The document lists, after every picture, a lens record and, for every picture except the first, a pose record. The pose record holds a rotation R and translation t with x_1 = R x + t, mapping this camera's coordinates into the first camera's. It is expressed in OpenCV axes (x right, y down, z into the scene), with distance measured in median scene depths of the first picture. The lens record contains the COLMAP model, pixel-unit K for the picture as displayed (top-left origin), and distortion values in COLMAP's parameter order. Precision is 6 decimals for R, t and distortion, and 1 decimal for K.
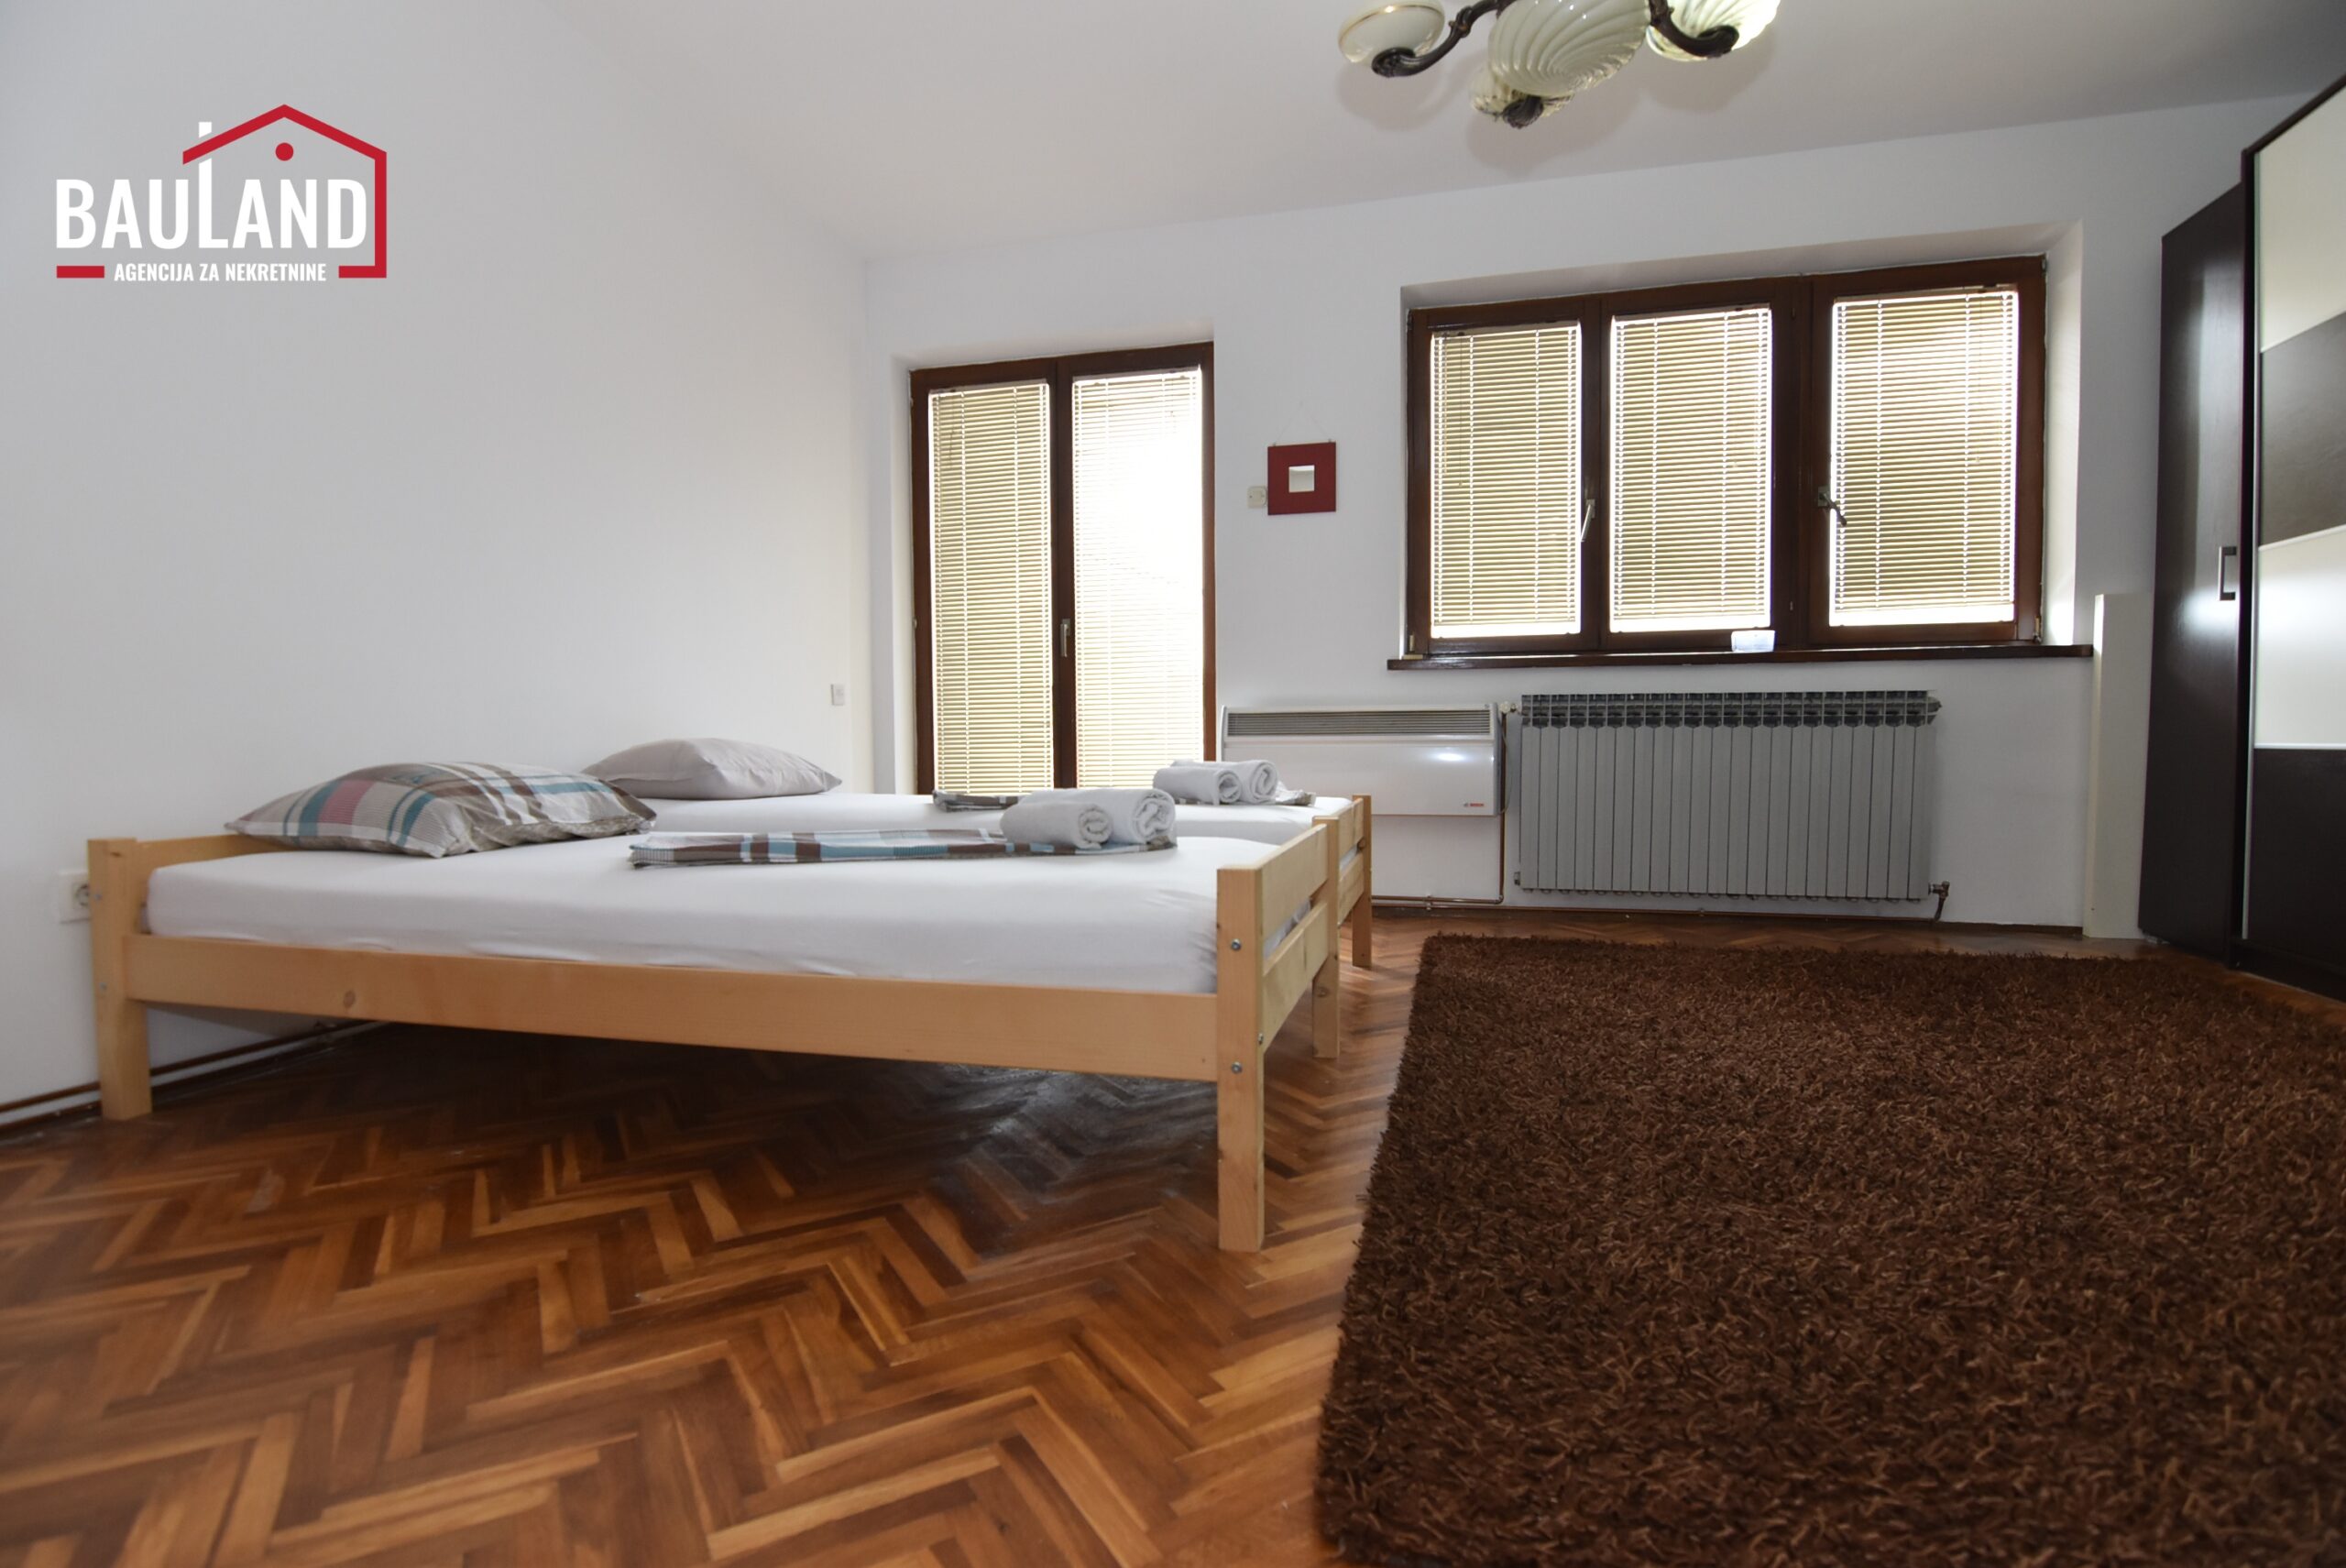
lens RADIAL K [[1120.1, 0, 1177.2], [0, 1120.1, 784.6], [0, 0, 1]] dist [-0.020985, -0.000173]
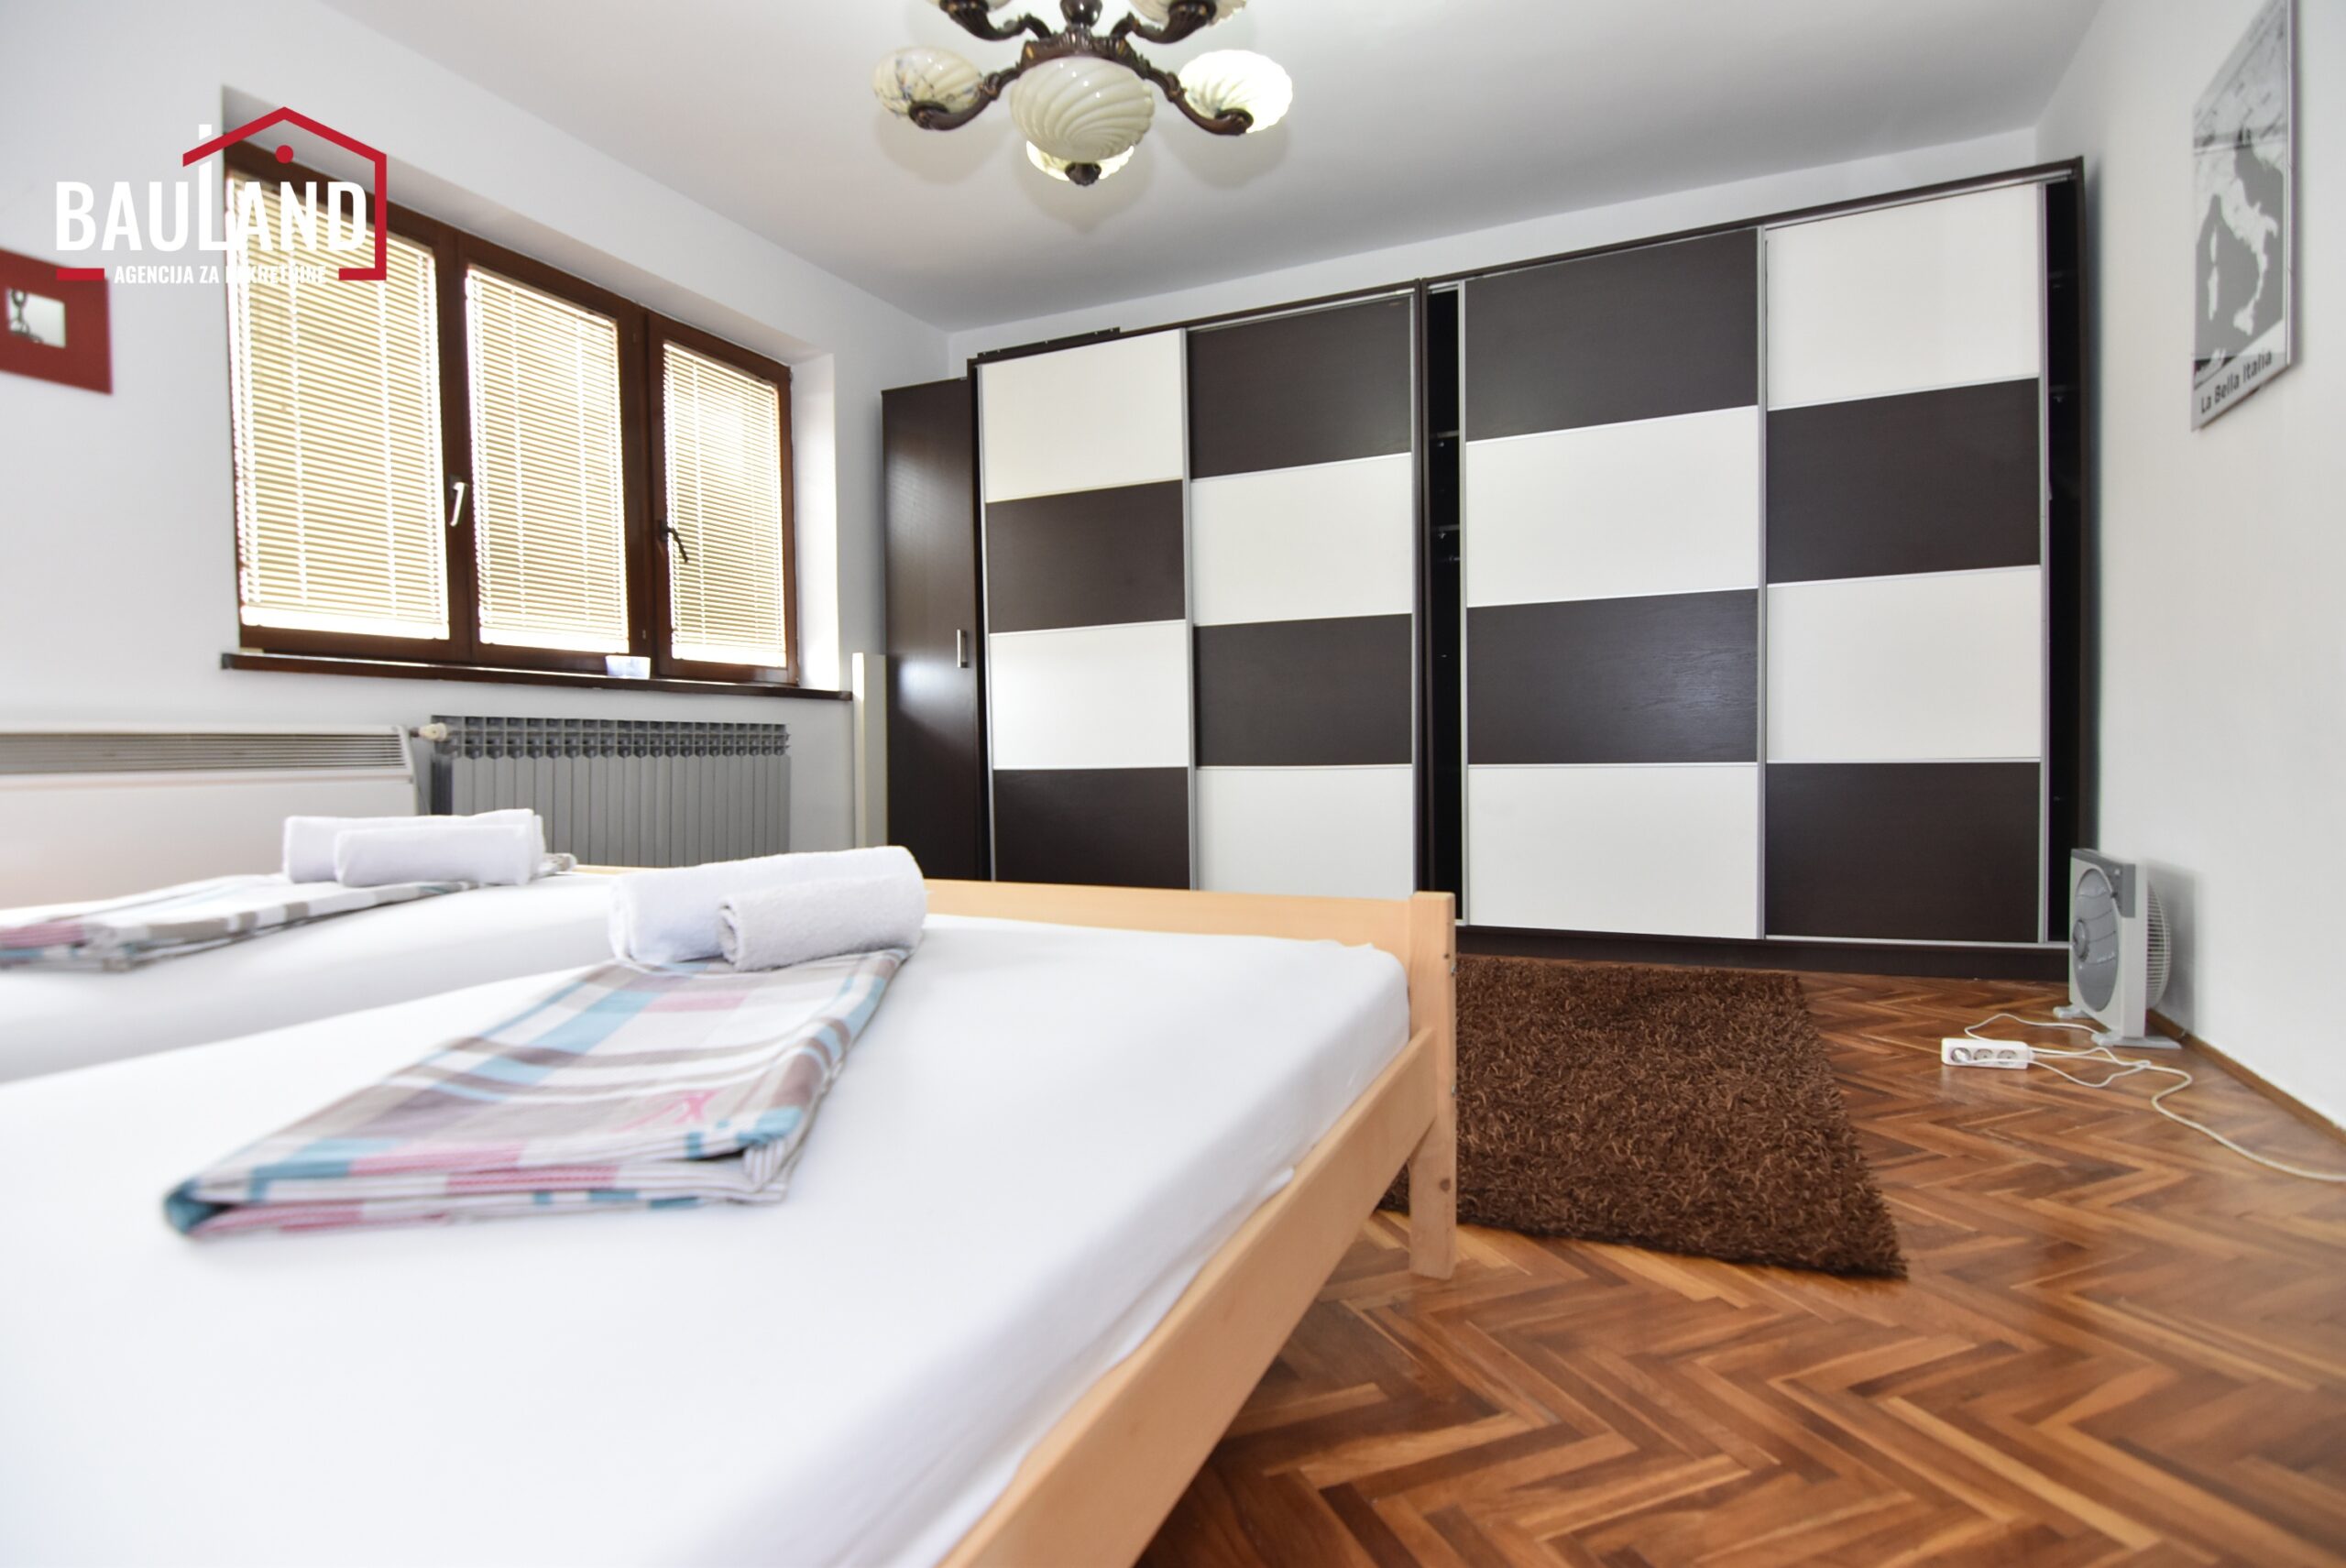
lens RADIAL K [[1120.1, 0, 1178.4], [0, 1120.1, 777.7], [0, 0, 1]] dist [-0.020985, -0.000173]
pose [[0.189309, -0.019129, 0.981731, -0.343108], [0.050011, 0.998700, 0.009816, -0.019325], [-0.980643, 0.047239, 0.190020, 0.360270]]
